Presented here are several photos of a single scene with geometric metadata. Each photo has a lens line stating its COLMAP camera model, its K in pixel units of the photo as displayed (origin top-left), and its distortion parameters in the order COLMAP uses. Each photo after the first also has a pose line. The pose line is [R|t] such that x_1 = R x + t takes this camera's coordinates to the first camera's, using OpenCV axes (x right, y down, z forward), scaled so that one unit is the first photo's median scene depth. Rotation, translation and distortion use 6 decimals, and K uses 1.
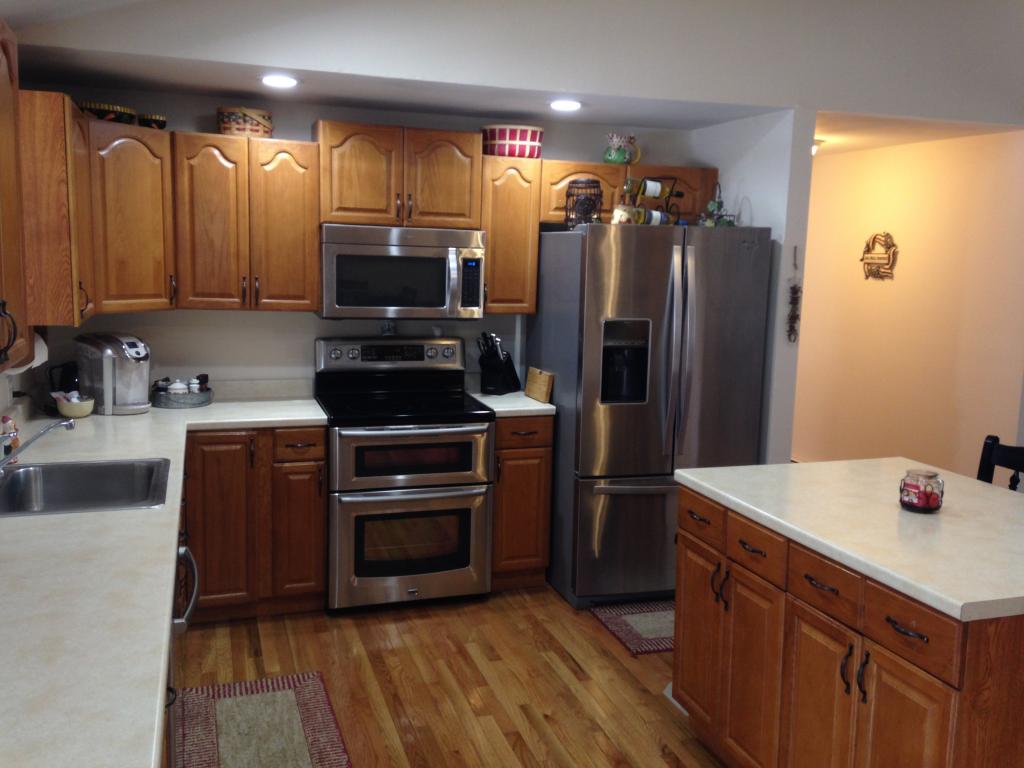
lens RADIAL K [[923.8, 0, 512.0], [0, 923.8, 384.0], [0, 0, 1]] dist [0.170750, -0.256731]
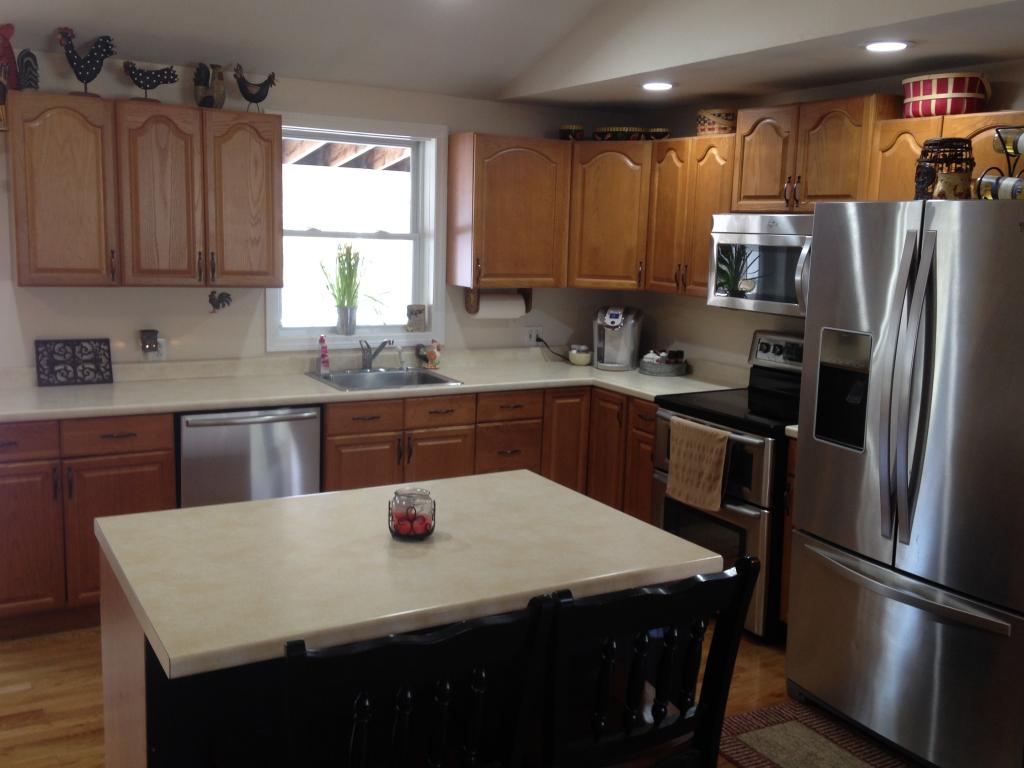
lens RADIAL K [[989.6, 0, 512.0], [0, 989.6, 384.0], [0, 0, 1]] dist [0.193634, -0.329741]
pose [[0.190645, 0.138800, -0.971797, 0.832783], [-0.162175, 0.980804, 0.108271, -0.070084], [0.968170, 0.136960, 0.209495, 0.571305]]
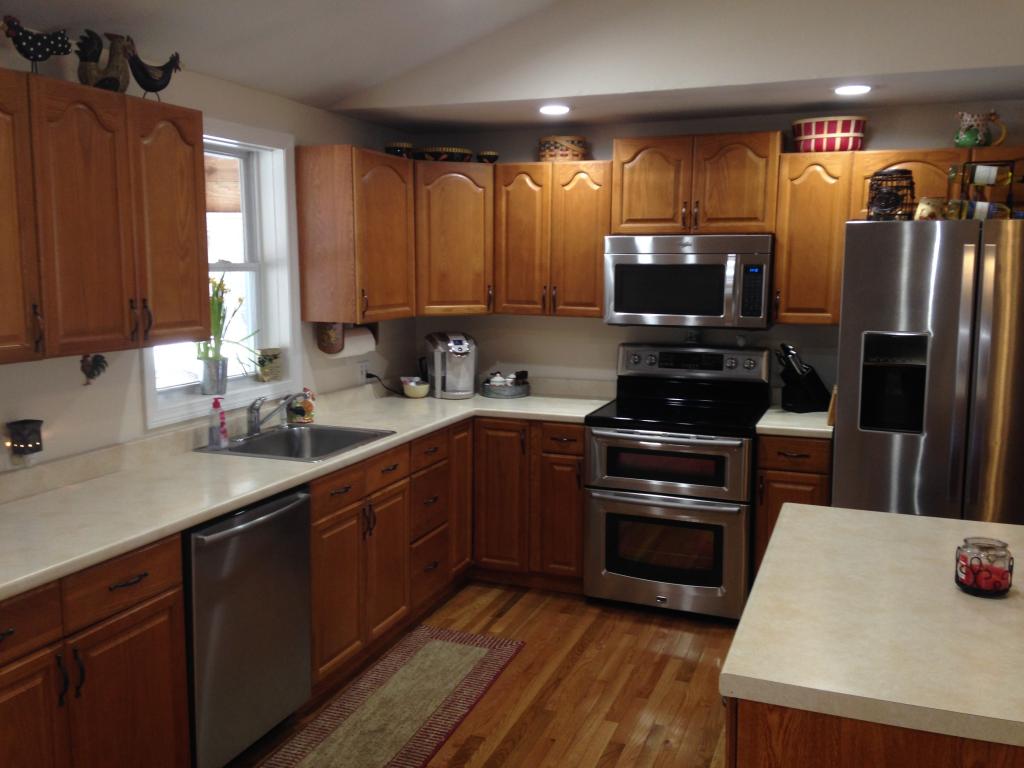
lens RADIAL K [[923.8, 0, 512.0], [0, 923.8, 384.0], [0, 0, 1]] dist [0.170750, -0.256731]
pose [[0.767417, 0.065993, -0.637743, 0.398347], [-0.074901, 0.997106, 0.013049, -0.008116], [0.636758, 0.037754, 0.770139, 0.116988]]
